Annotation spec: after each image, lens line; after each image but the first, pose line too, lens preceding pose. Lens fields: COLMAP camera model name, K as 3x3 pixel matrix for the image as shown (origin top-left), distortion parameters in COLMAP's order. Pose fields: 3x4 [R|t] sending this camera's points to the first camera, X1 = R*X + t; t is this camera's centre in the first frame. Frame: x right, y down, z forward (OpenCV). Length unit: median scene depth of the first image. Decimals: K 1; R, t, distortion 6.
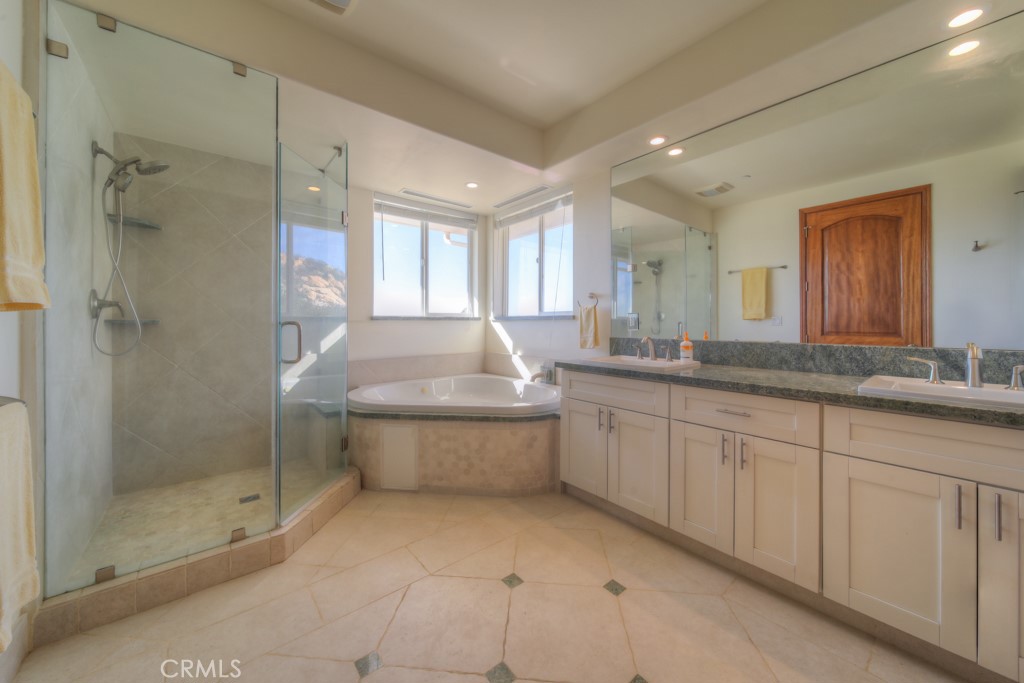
lens RADIAL K [[368.2, 0, 515.2], [0, 368.2, 326.5], [0, 0, 1]] dist [0.000463, 0.000015]
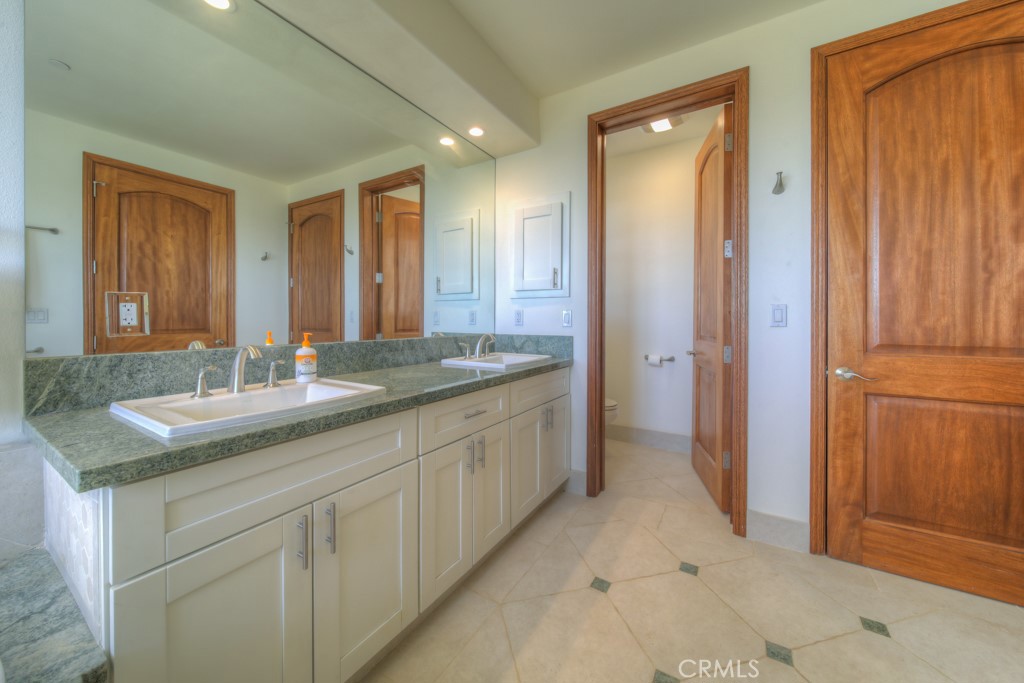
lens RADIAL K [[368.2, 0, 515.2], [0, 368.2, 326.5], [0, 0, 1]] dist [0.000463, 0.000015]
pose [[-0.312249, -0.017377, 0.949841, -0.143688], [0.008833, 0.999736, 0.021194, -0.003464], [-0.949959, 0.015008, -0.312013, 0.521815]]
